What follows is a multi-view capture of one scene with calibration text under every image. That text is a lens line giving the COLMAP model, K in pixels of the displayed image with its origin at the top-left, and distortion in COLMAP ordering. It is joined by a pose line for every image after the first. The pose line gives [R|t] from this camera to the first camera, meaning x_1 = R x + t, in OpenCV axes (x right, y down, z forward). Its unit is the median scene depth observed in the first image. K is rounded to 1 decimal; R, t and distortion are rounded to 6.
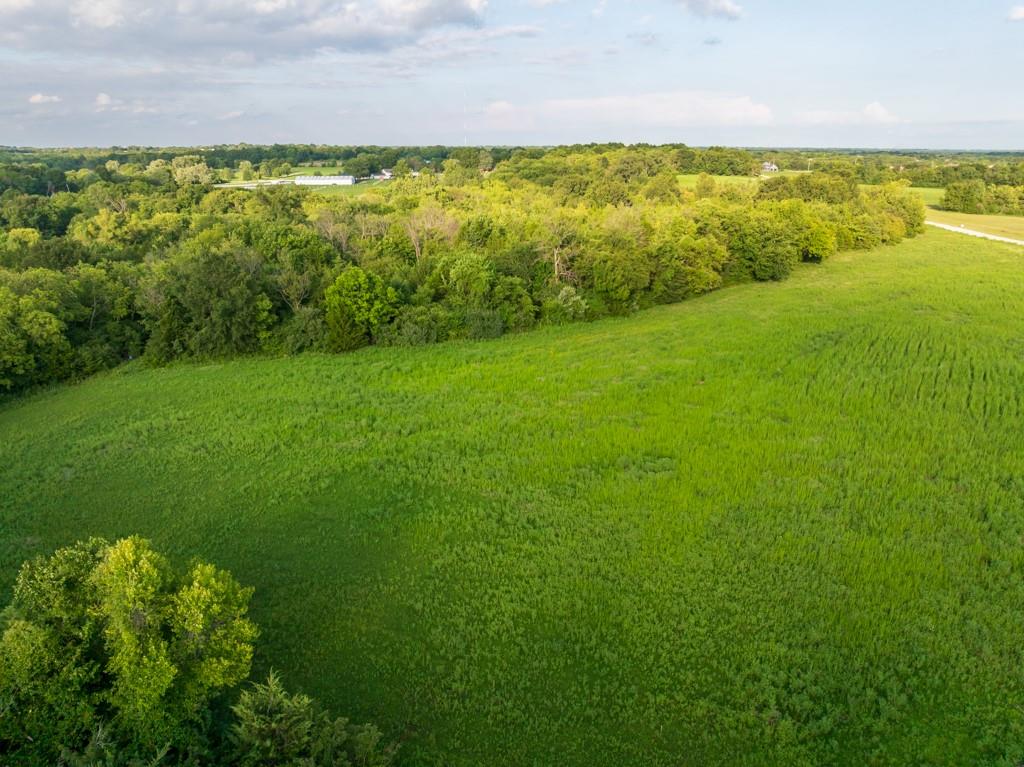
lens RADIAL K [[718.3, 0, 506.8], [0, 718.3, 378.6], [0, 0, 1]] dist [-0.044829, 0.013150]
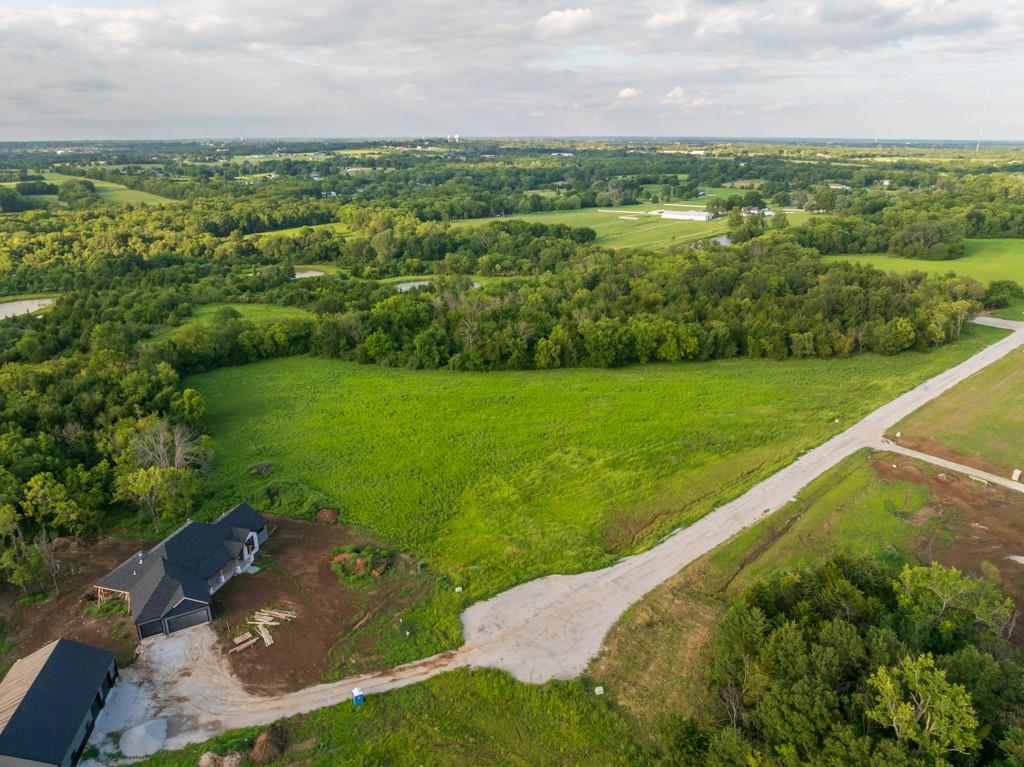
lens RADIAL K [[718.3, 0, 515.2], [0, 718.3, 387.1], [0, 0, 1]] dist [-0.044829, 0.013150]
pose [[0.783853, 0.206228, -0.585700, 1.737445], [-0.190054, 0.977651, 0.089882, -0.291150], [0.591147, 0.040860, 0.805528, -0.786726]]
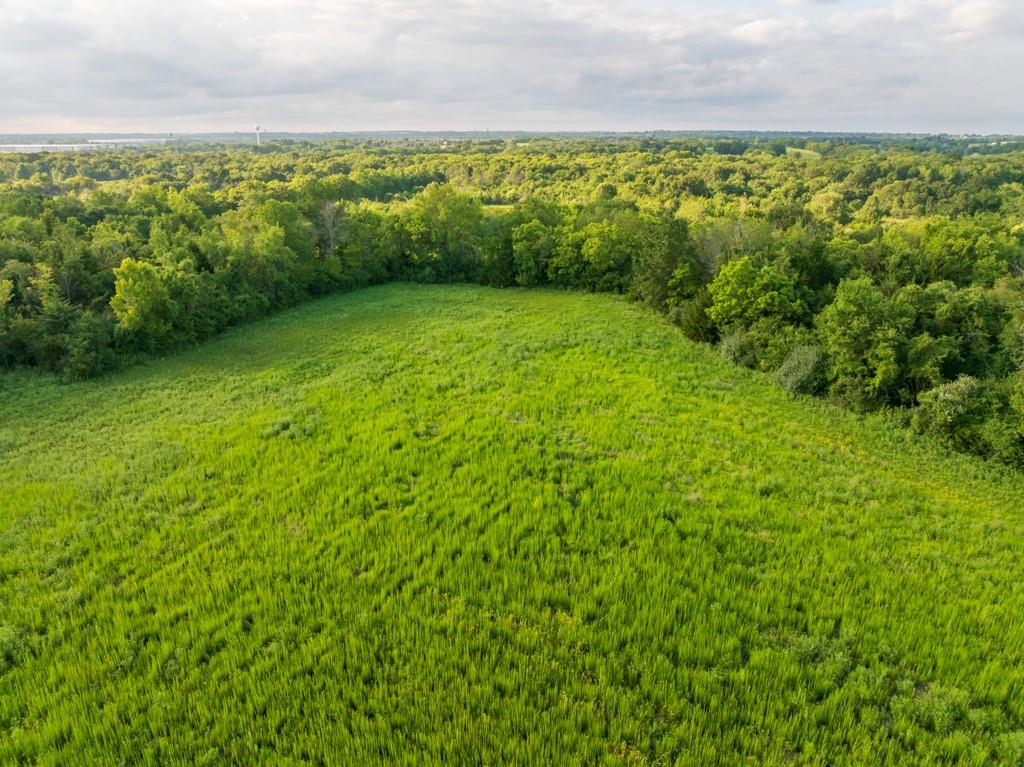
lens RADIAL K [[718.3, 0, 514.7], [0, 718.3, 379.5], [0, 0, 1]] dist [-0.044829, 0.013150]
pose [[-0.043092, 0.322816, -0.945480, 0.672842], [-0.306064, 0.896592, 0.320074, -0.213289], [0.951035, 0.303170, 0.060166, 0.707597]]
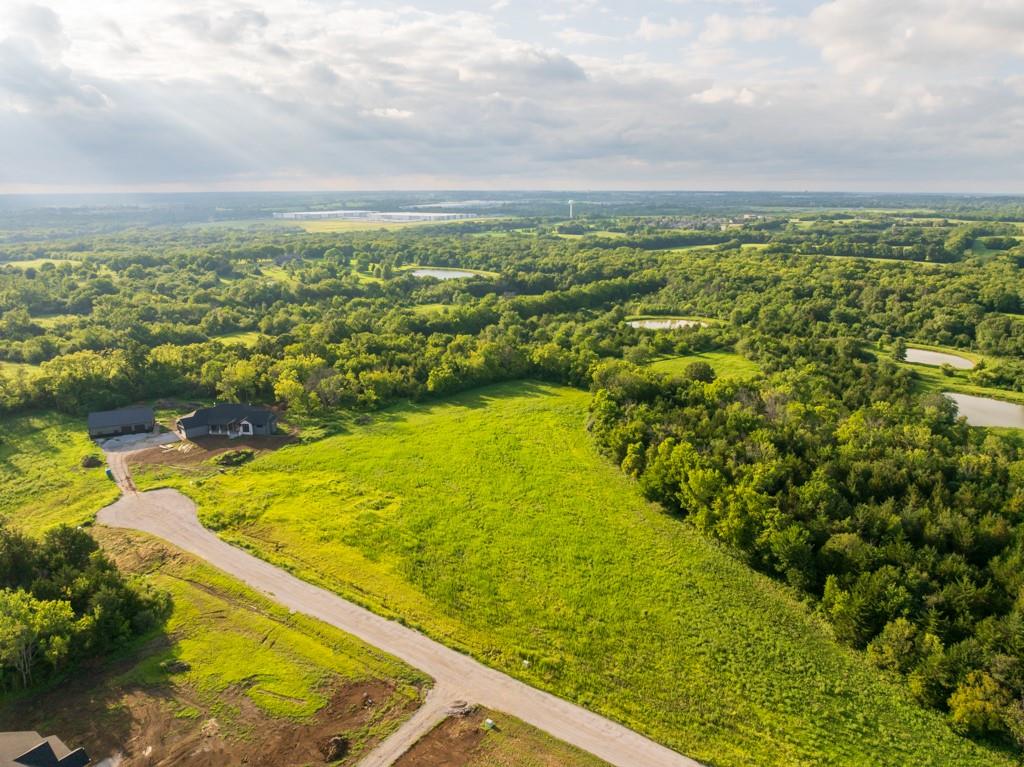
lens RADIAL K [[718.3, 0, 509.5], [0, 718.3, 382.8], [0, 0, 1]] dist [-0.044829, 0.013150]
pose [[-0.456714, 0.232802, -0.858613, 2.290025], [-0.269300, 0.883689, 0.382847, -1.120353], [0.847874, 0.406076, -0.340899, 1.590963]]
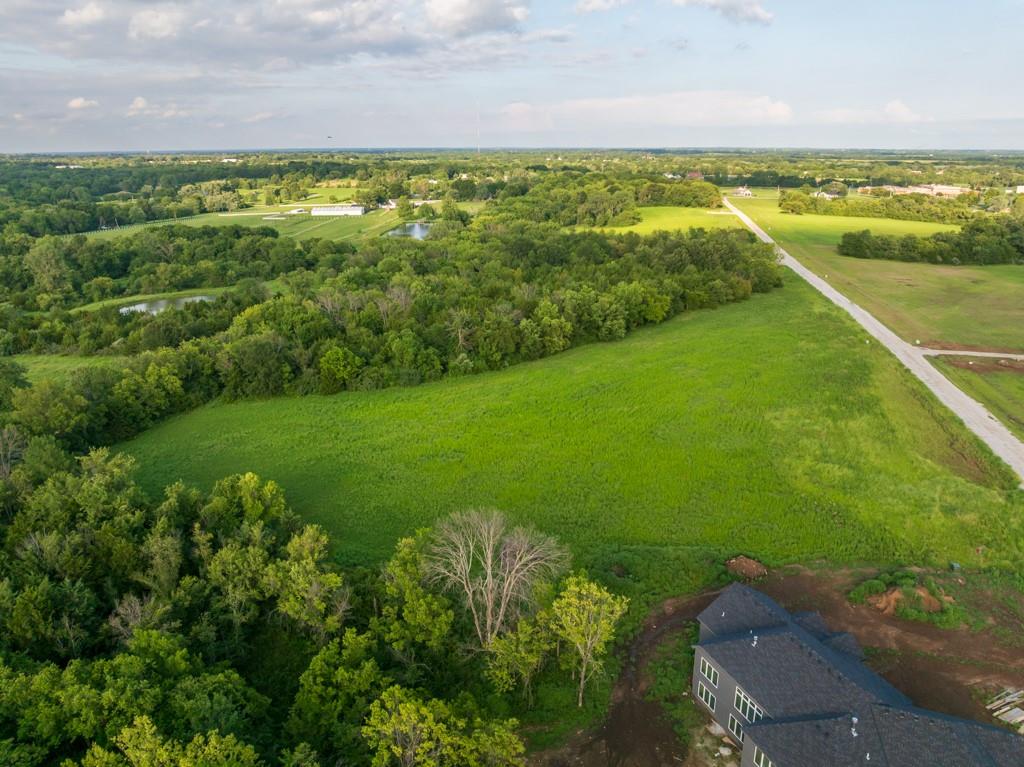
lens RADIAL K [[718.3, 0, 509.3], [0, 718.3, 380.3], [0, 0, 1]] dist [-0.044829, 0.013150]
pose [[0.999766, 0.003243, -0.021380, 0.254613], [-0.003201, 0.999993, 0.001973, -0.075194], [0.021386, -0.001904, 0.999769, -0.771739]]
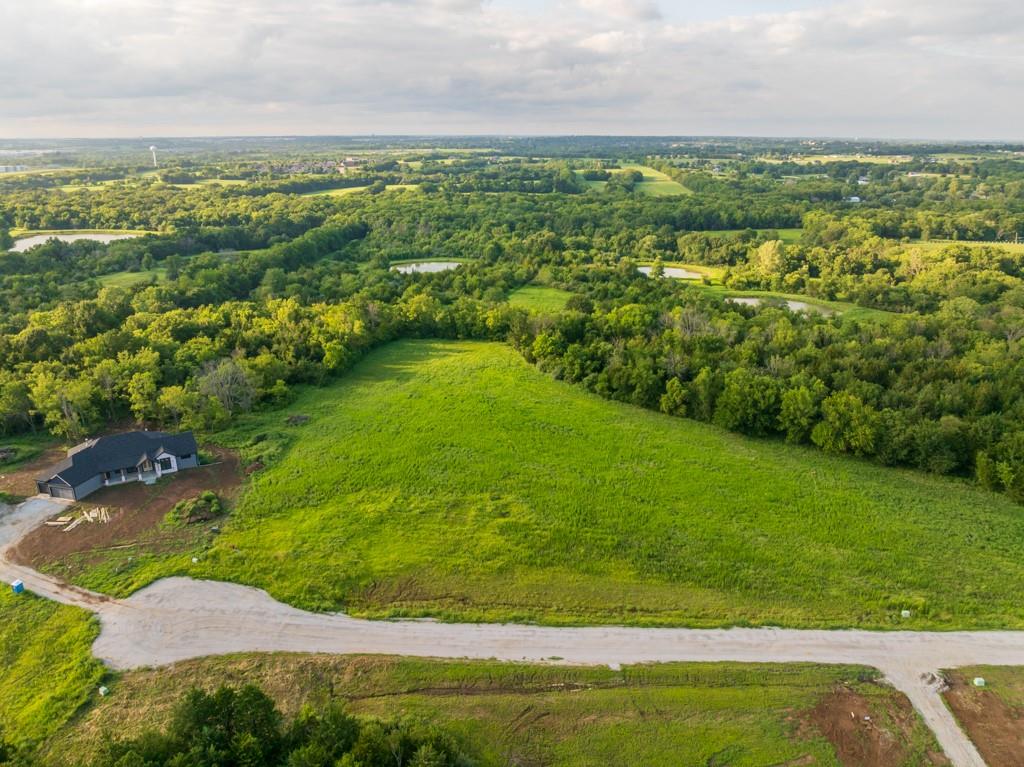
lens RADIAL K [[718.3, 0, 514.7], [0, 718.3, 388.4], [0, 0, 1]] dist [-0.044829, 0.013150]
pose [[0.109238, 0.333456, -0.936416, 2.203020], [-0.305009, 0.907852, 0.287703, -0.672477], [0.946064, 0.254187, 0.200879, 0.426067]]
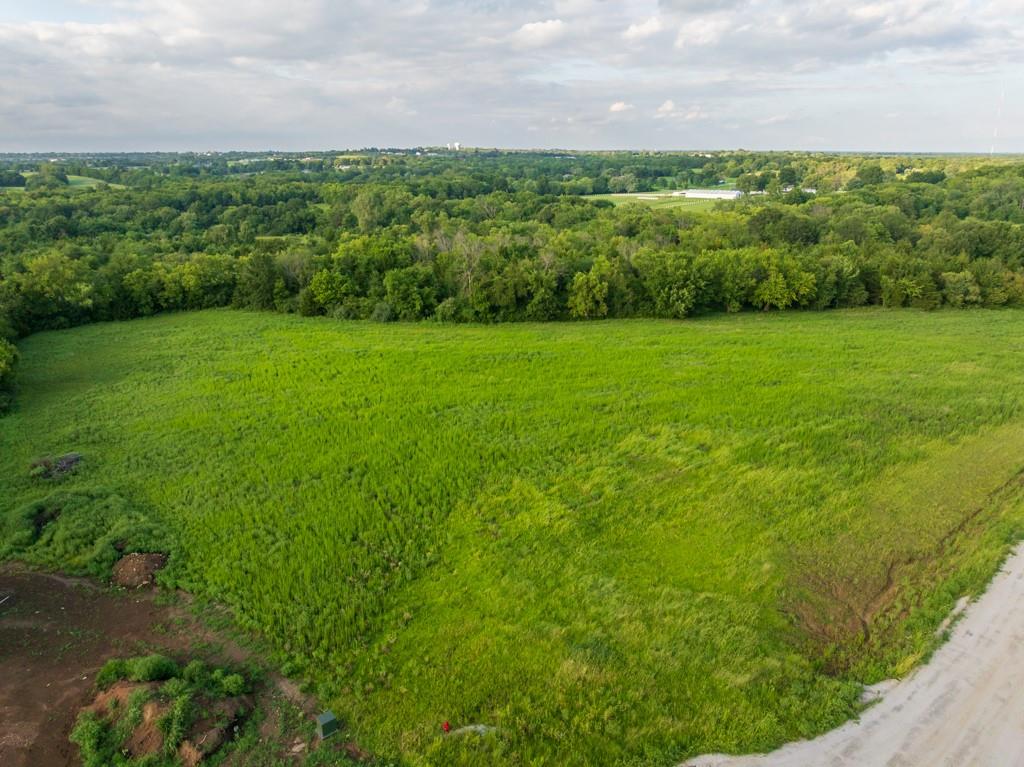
lens RADIAL K [[718.3, 0, 517.0], [0, 718.3, 383.2], [0, 0, 1]] dist [-0.044829, 0.013150]
pose [[0.785170, 0.189592, -0.589545, 1.210927], [-0.187996, 0.980030, 0.064790, -0.084910], [0.590056, 0.059961, 0.805133, -0.107459]]
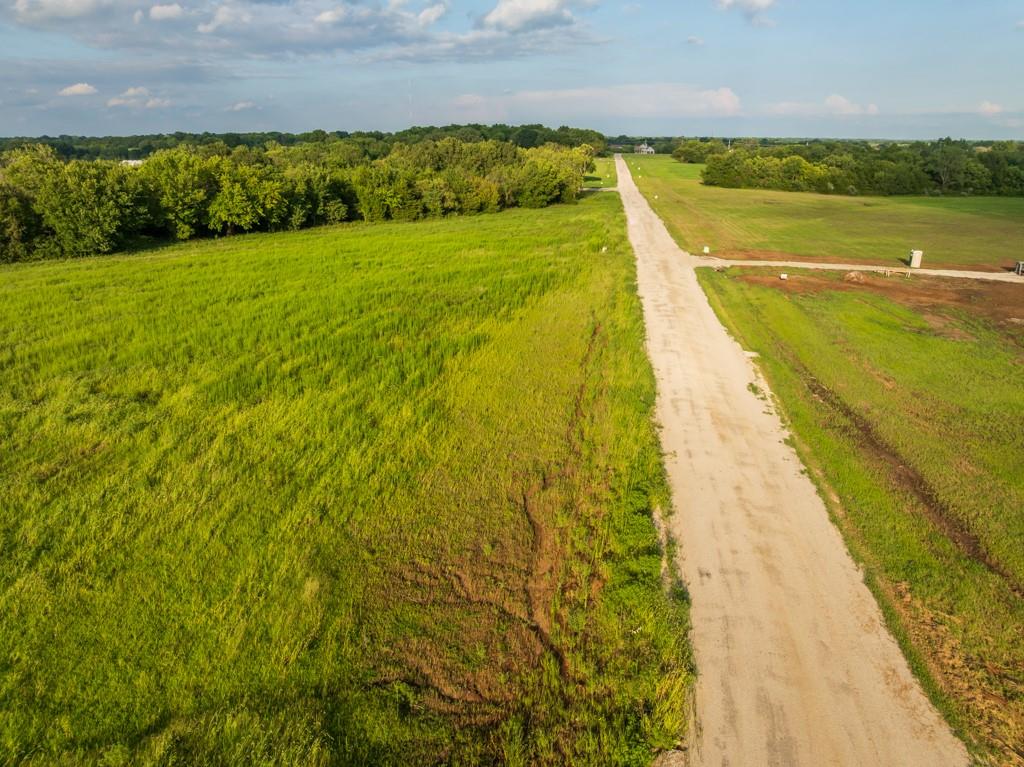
lens RADIAL K [[718.3, 0, 511.3], [0, 718.3, 382.7], [0, 0, 1]] dist [-0.044829, 0.013150]
pose [[0.999337, -0.011546, 0.034517, 1.106798], [0.010978, 0.999802, 0.016601, -0.005413], [-0.034702, -0.016211, 0.999266, 0.282229]]
